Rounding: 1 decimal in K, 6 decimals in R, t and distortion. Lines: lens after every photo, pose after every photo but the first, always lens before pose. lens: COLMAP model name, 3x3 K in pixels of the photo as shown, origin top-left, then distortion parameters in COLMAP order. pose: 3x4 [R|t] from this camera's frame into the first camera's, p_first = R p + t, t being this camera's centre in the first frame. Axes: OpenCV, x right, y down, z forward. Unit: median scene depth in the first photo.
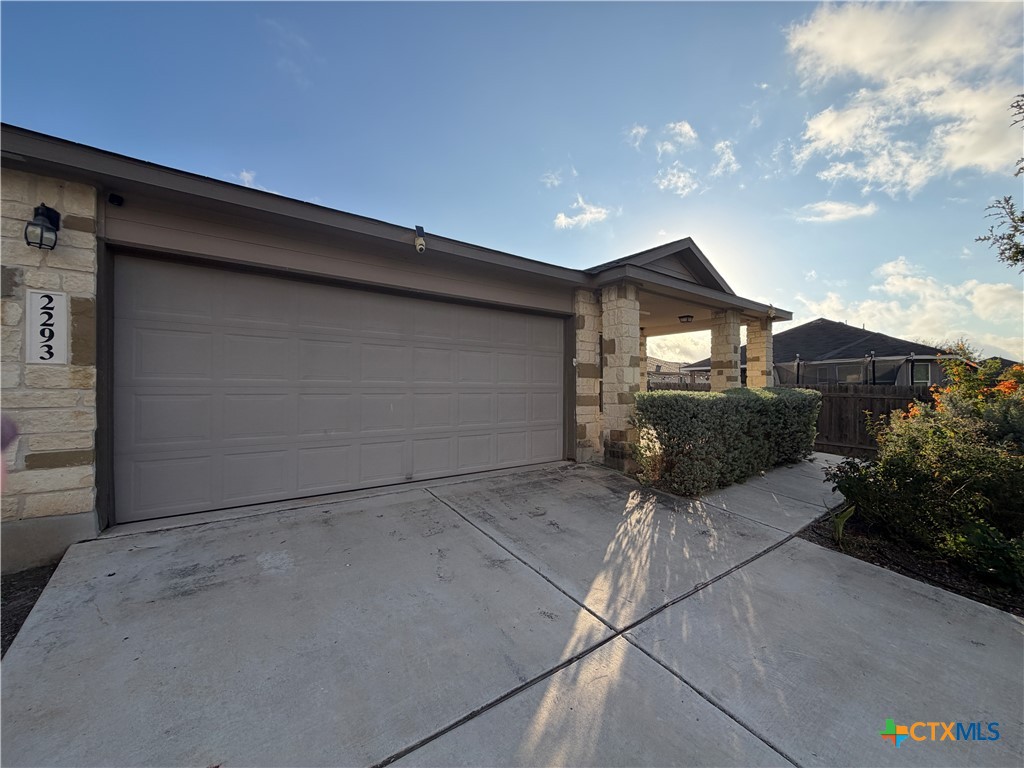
lens RADIAL K [[407.7, 0, 513.4], [0, 407.7, 388.3], [0, 0, 1]] dist [0.000072, 0.000129]
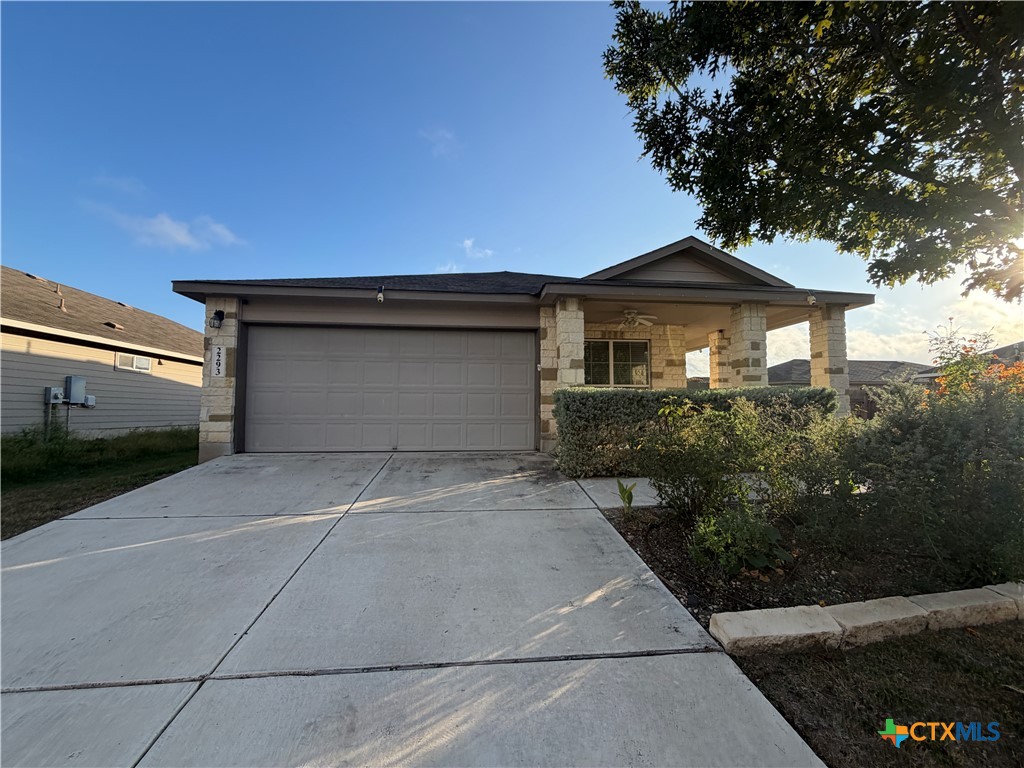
lens RADIAL K [[407.7, 0, 506.2], [0, 407.7, 384.7], [0, 0, 1]] dist [0.000072, 0.000129]
pose [[0.857948, -0.030208, -0.512848, 1.260899], [-0.000101, 0.998260, -0.058970, 0.104844], [0.513736, 0.050645, 0.856452, -0.128531]]
